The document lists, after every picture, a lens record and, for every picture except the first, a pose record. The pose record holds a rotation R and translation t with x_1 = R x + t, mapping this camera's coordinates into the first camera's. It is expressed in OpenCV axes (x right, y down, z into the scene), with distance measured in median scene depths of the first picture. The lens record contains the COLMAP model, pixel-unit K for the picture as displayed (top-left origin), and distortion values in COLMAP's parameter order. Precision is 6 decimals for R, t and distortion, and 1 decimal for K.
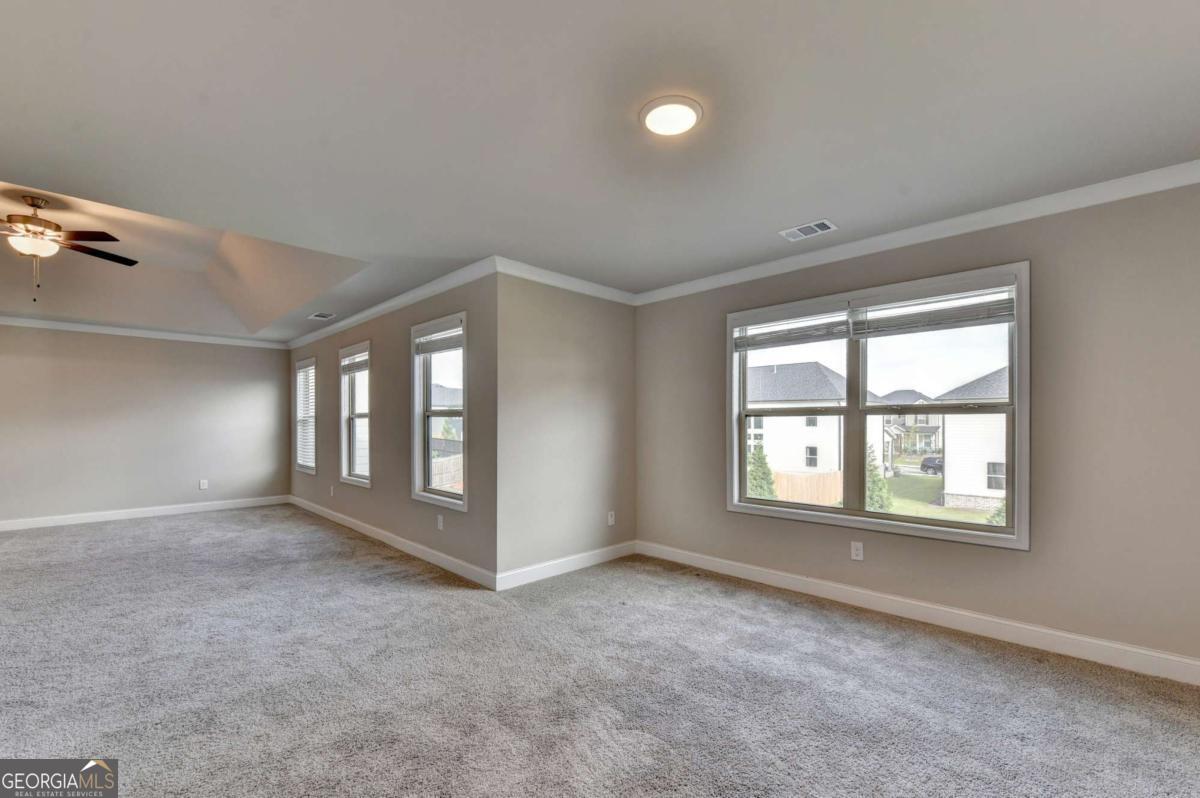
lens RADIAL K [[491.2, 0, 620.9], [0, 491.2, 422.2], [0, 0, 1]] dist [-0.013418, 0.000277]
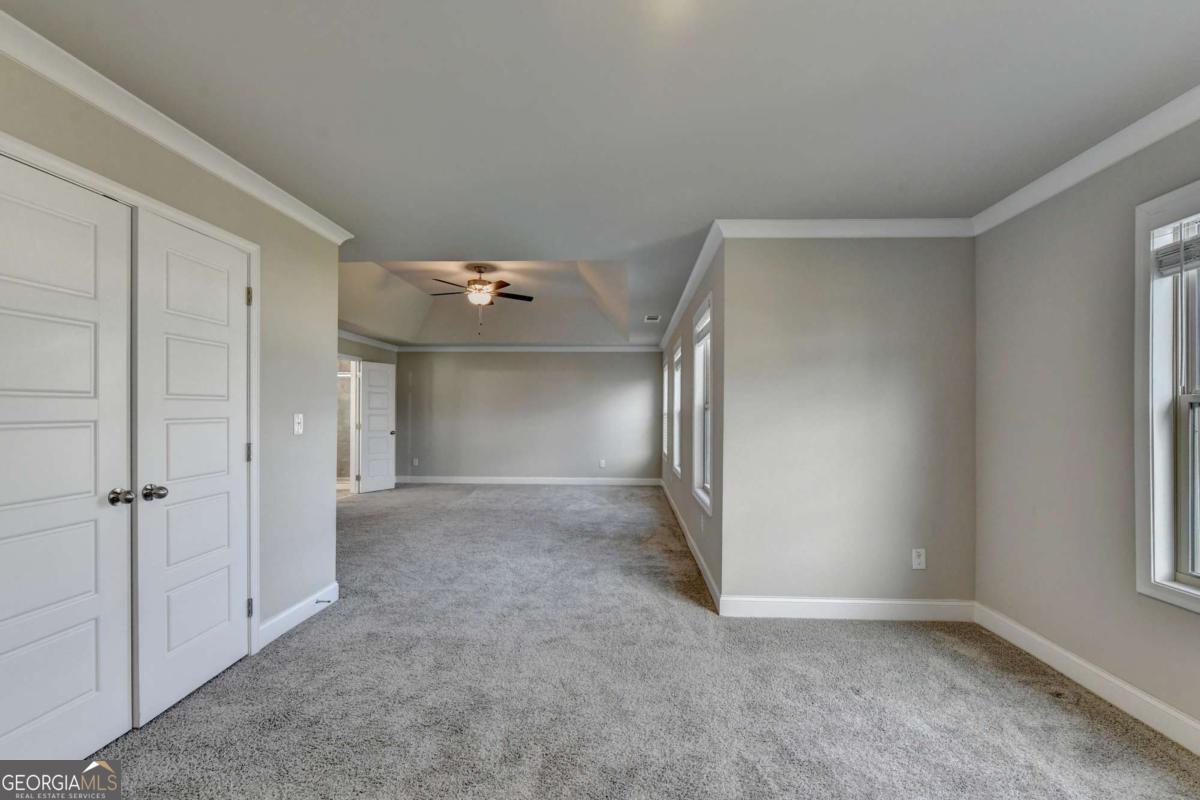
lens RADIAL K [[503.3, 0, 603.3], [0, 503.3, 410.0], [0, 0, 1]] dist [-0.007586, -0.001271]
pose [[0.665645, -0.003097, -0.746263, 0.236502], [-0.005197, 0.999948, -0.008785, -0.000798], [0.746251, 0.009726, 0.665594, 0.245182]]
